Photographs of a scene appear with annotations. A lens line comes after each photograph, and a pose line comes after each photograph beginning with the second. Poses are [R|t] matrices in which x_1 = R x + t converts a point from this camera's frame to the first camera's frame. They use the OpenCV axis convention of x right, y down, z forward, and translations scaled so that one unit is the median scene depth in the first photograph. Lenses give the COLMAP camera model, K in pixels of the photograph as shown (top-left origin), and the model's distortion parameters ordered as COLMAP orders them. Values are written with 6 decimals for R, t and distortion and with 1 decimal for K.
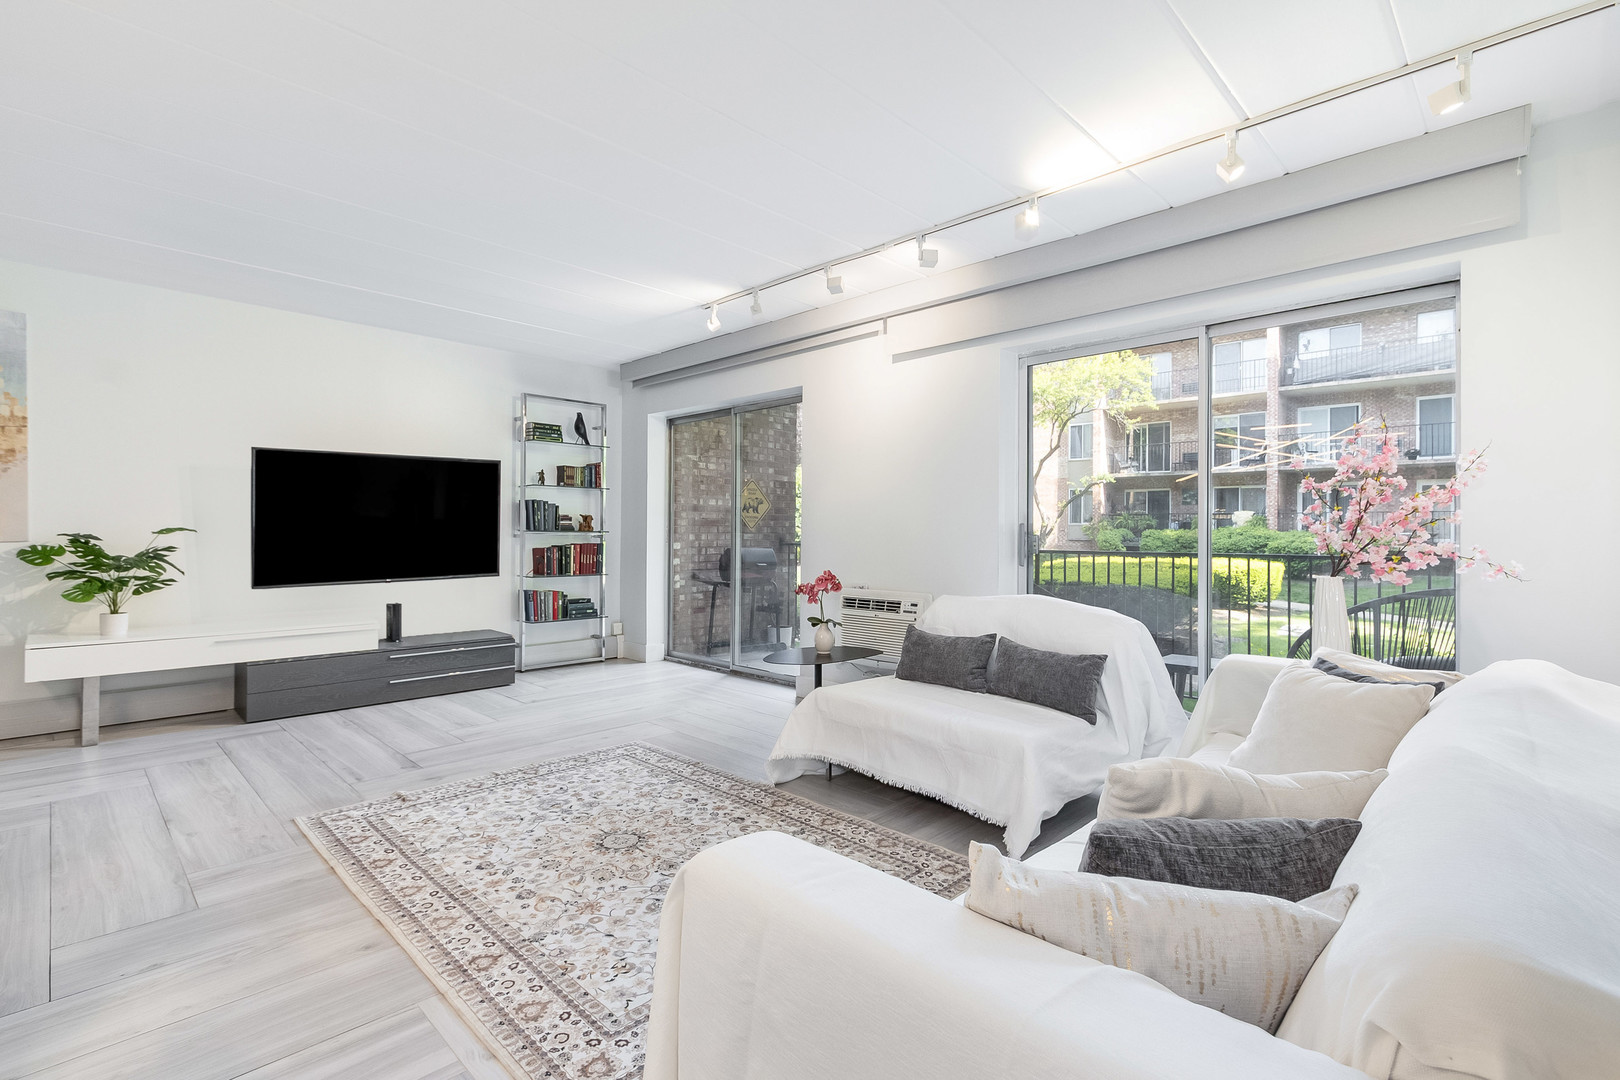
lens RADIAL K [[755.3, 0, 805.5], [0, 755.3, 512.3], [0, 0, 1]] dist [0.010801, -0.006660]
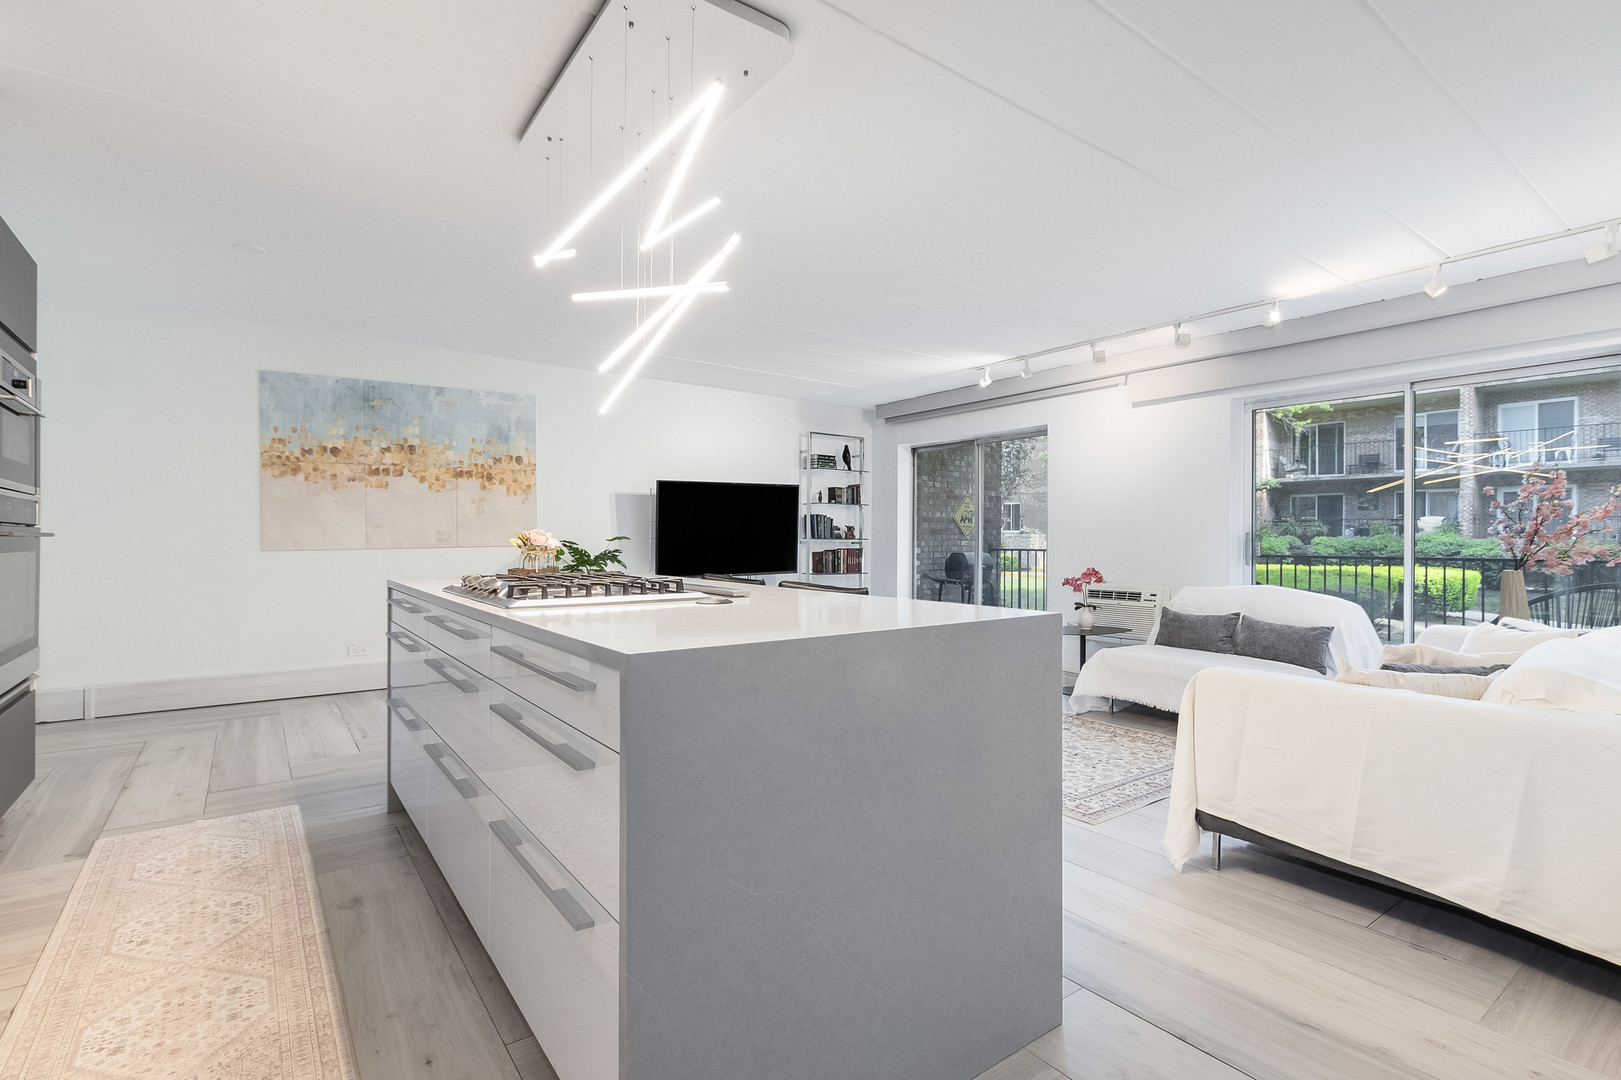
lens RADIAL K [[755.8, 0, 794.1], [0, 755.8, 527.0], [0, 0, 1]] dist [0.010801, -0.006660]
pose [[0.985131, -0.003250, -0.171772, -0.270929], [0.005006, 0.999940, 0.009789, -0.012021], [0.171730, -0.010503, 0.985088, -0.436648]]
